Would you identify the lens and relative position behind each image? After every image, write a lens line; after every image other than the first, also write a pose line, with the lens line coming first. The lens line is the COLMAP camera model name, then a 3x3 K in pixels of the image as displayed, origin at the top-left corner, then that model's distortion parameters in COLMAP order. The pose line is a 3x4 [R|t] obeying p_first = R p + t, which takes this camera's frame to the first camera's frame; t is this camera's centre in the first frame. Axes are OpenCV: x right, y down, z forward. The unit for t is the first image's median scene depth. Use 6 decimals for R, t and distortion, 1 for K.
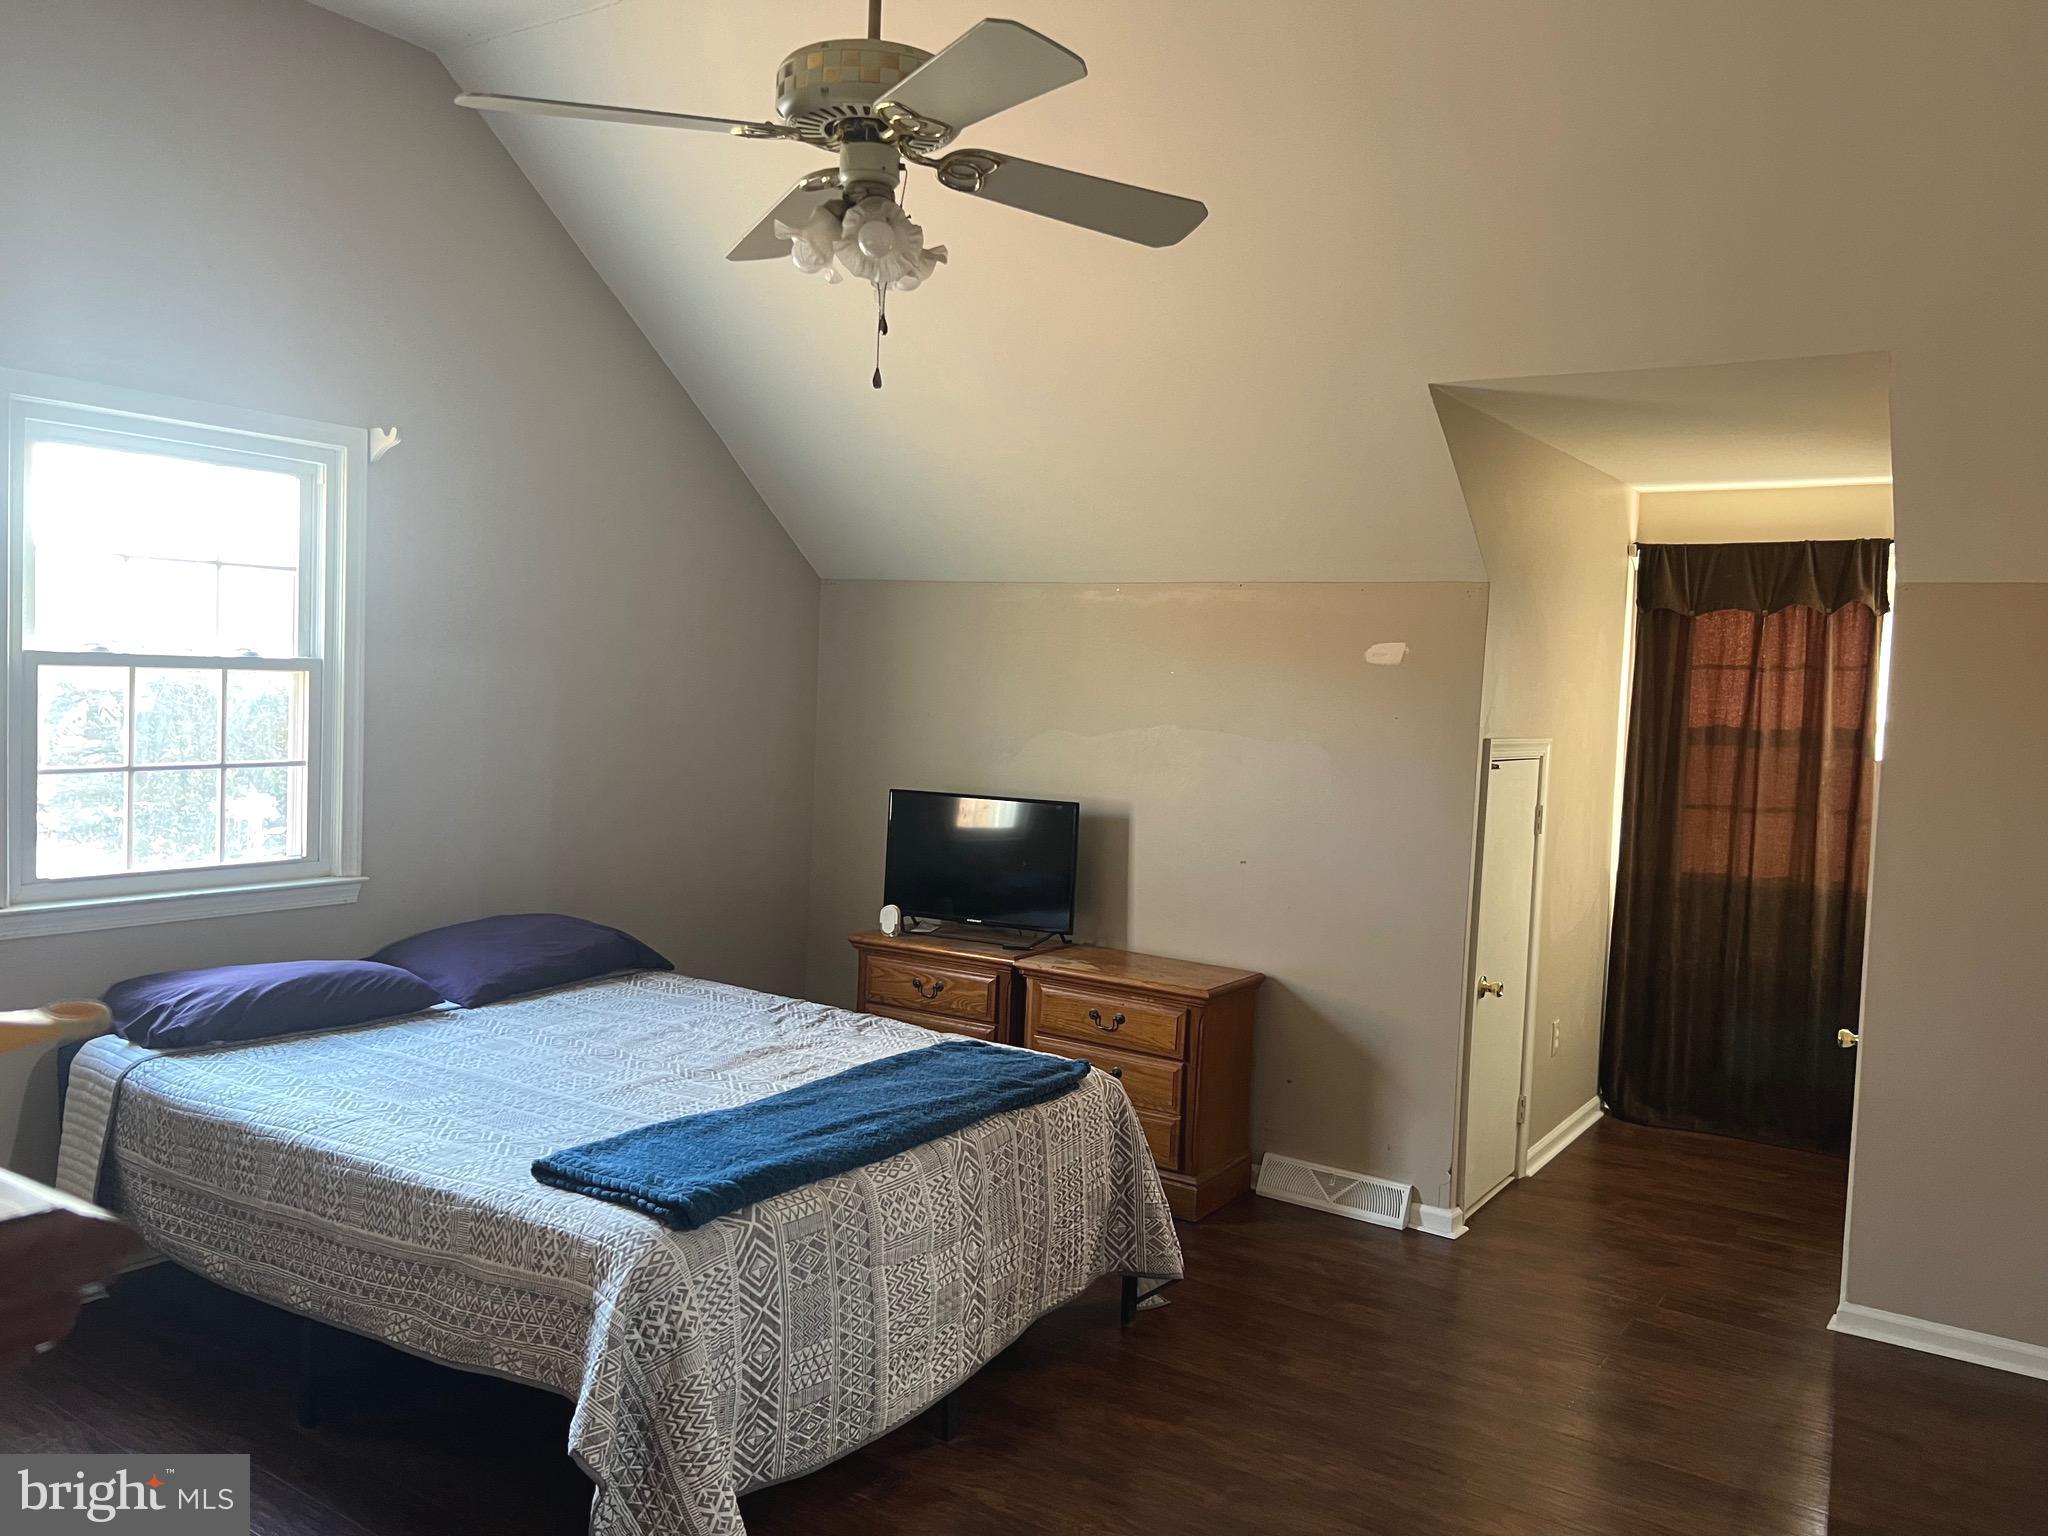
lens RADIAL K [[1541.2, 0, 1016.8], [0, 1541.2, 754.4], [0, 0, 1]] dist [0.078597, -0.095456]
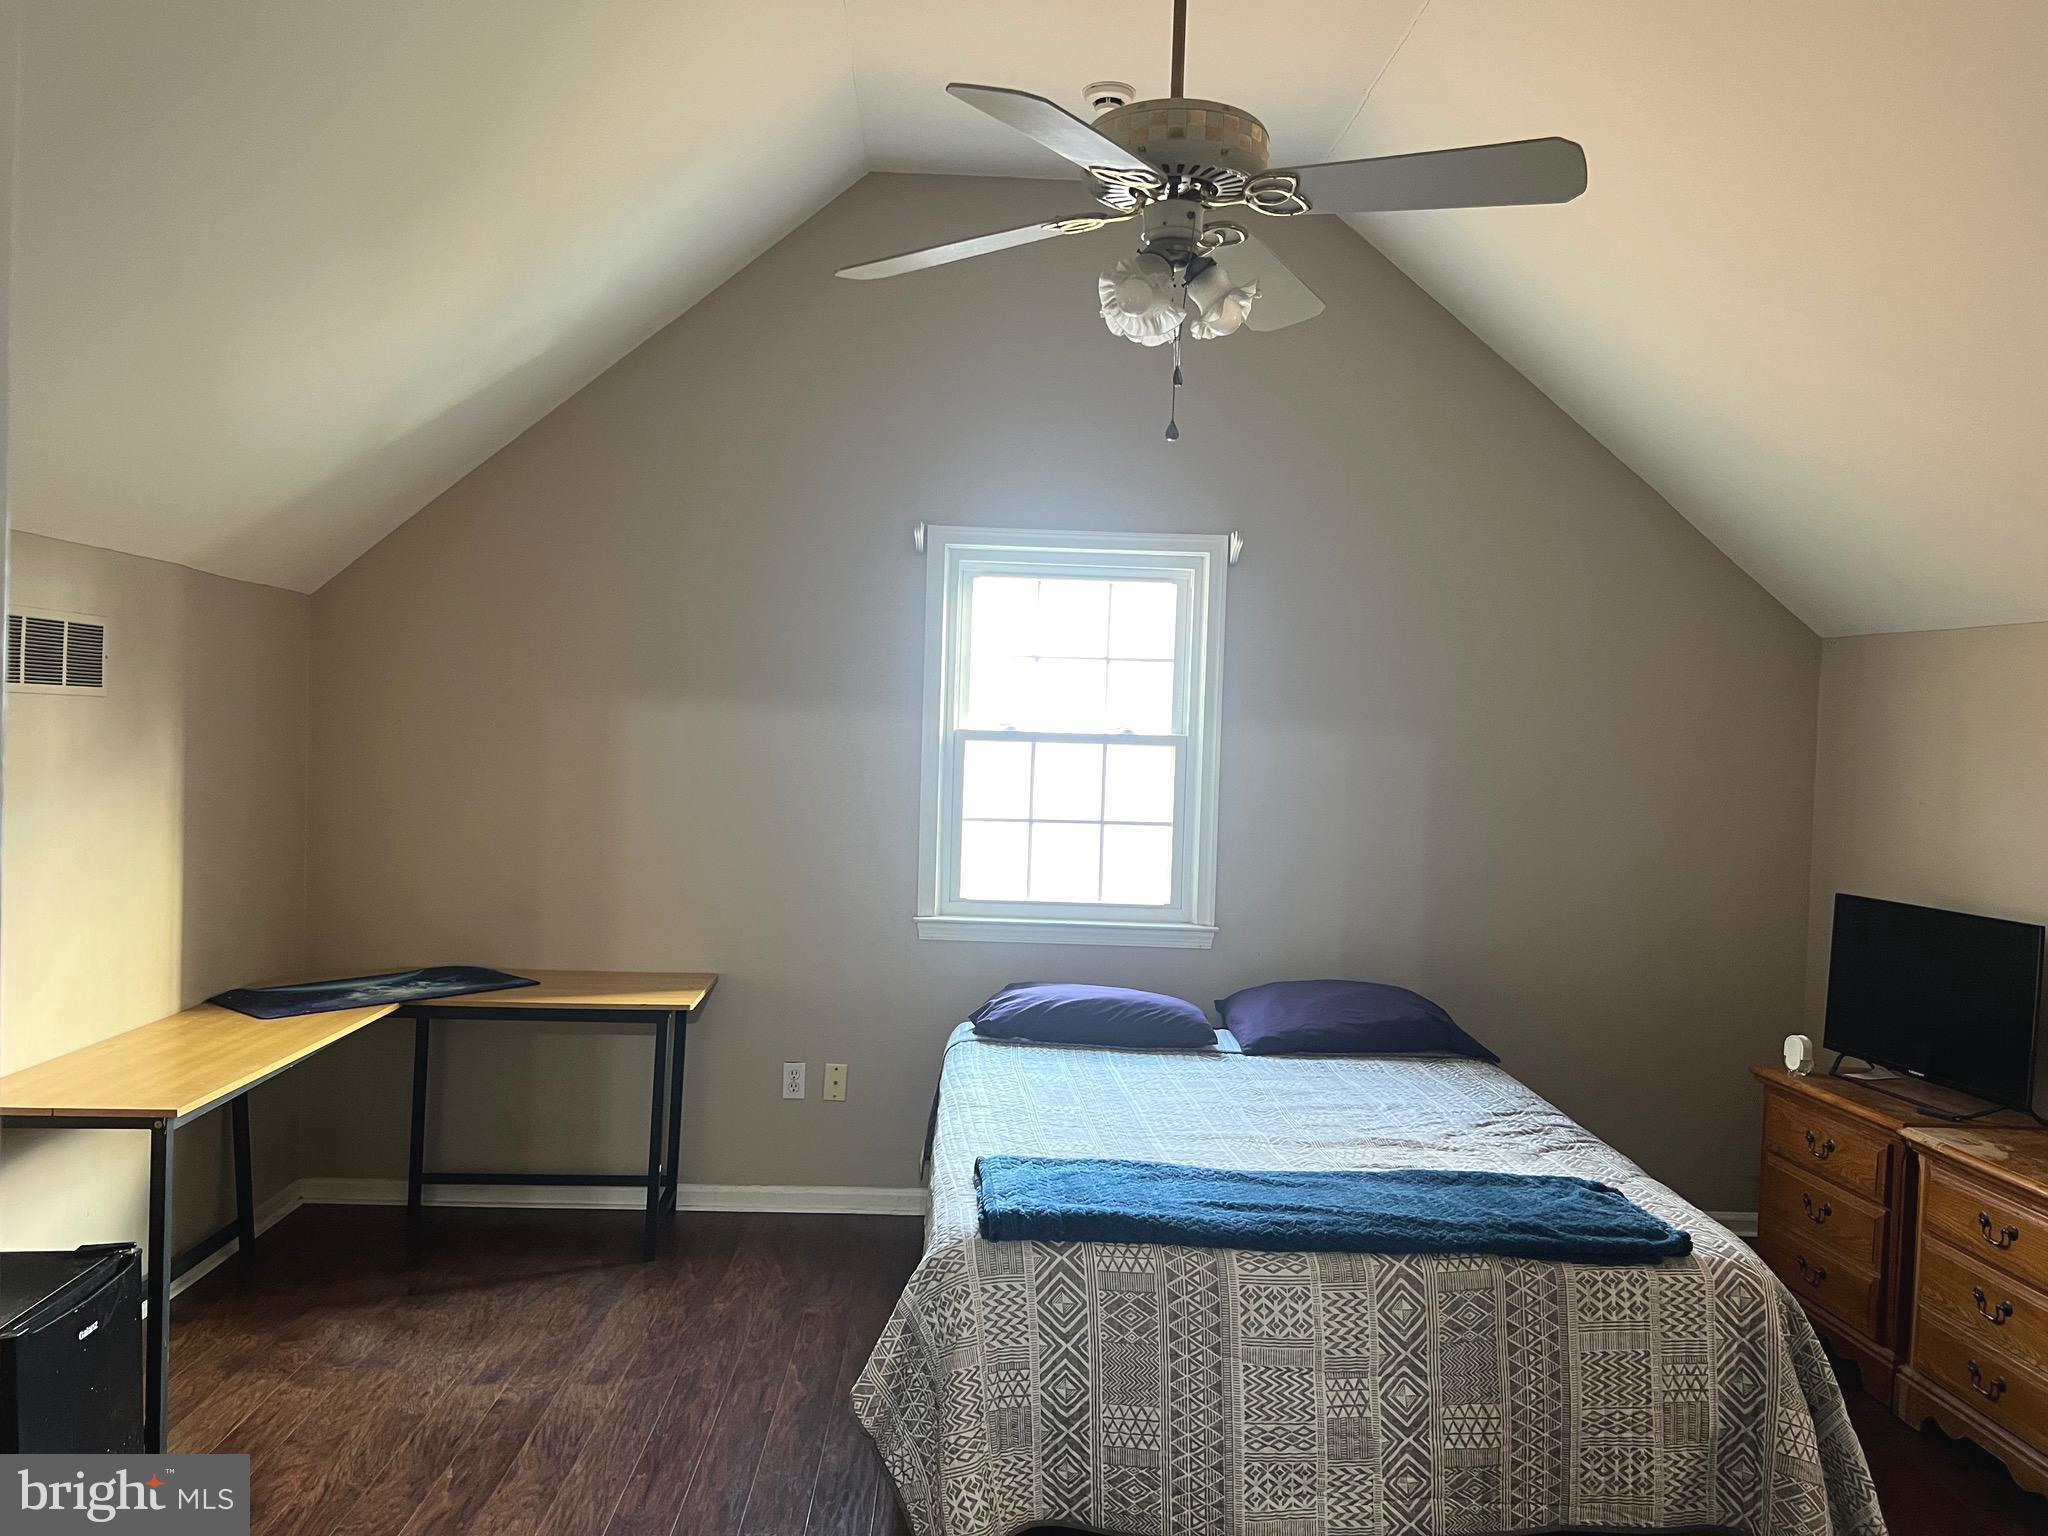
lens RADIAL K [[1541.2, 0, 1023.8], [0, 1541.2, 764.0], [0, 0, 1]] dist [0.078597, -0.095456]
pose [[0.592073, 0.002866, -0.805880, 0.526627], [-0.051611, 0.998076, -0.034369, 0.007616], [0.804230, 0.061942, 0.591081, 0.280048]]
